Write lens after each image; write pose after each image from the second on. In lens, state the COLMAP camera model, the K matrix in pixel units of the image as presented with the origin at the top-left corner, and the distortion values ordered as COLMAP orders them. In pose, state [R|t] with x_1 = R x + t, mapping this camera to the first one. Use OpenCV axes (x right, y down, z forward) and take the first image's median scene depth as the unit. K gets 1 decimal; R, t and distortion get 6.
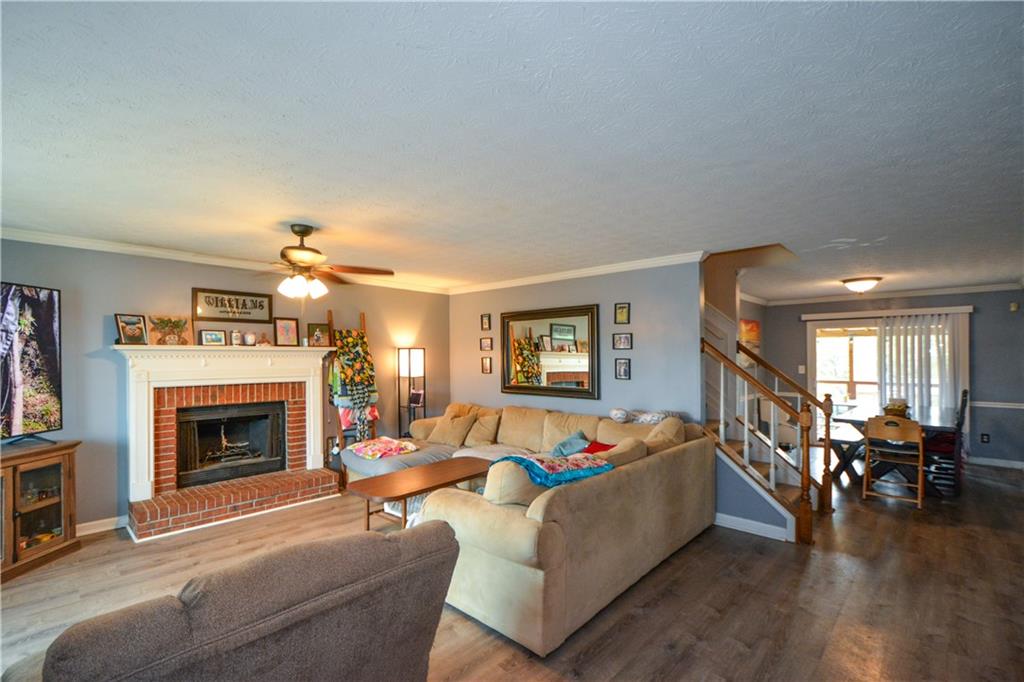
lens RADIAL K [[451.3, 0, 508.6], [0, 451.3, 359.1], [0, 0, 1]] dist [0.001131, 0.000181]
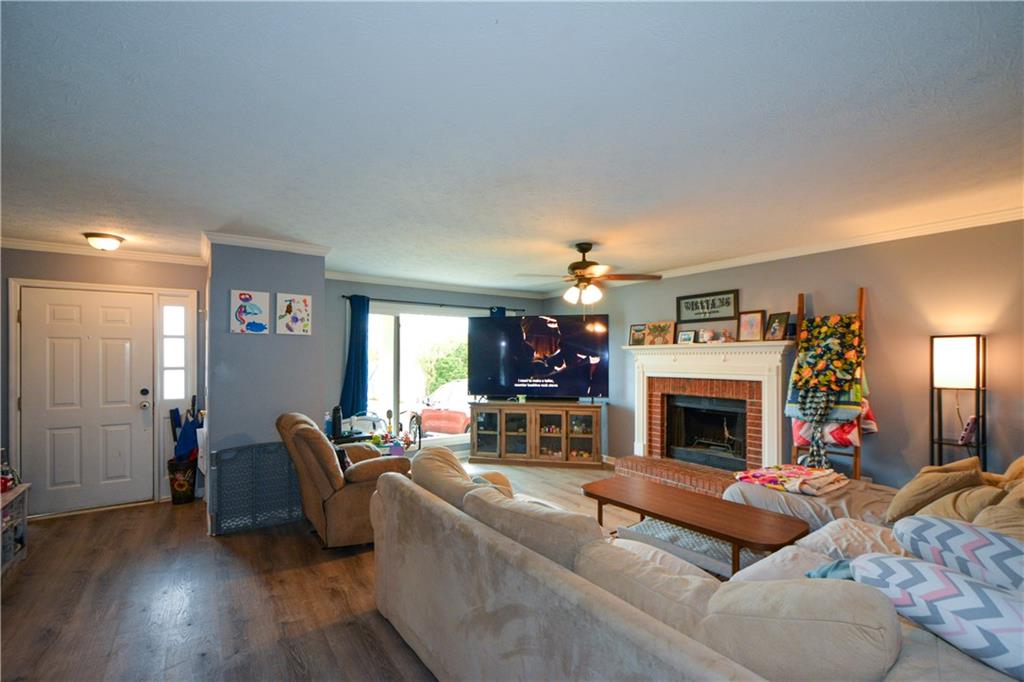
lens RADIAL K [[451.3, 0, 508.6], [0, 451.3, 359.1], [0, 0, 1]] dist [0.001131, 0.000181]
pose [[-0.207393, 0.005860, -0.978240, 0.551042], [-0.001432, 0.999979, 0.006294, 0.002180], [0.978257, 0.002706, -0.207380, 0.749813]]
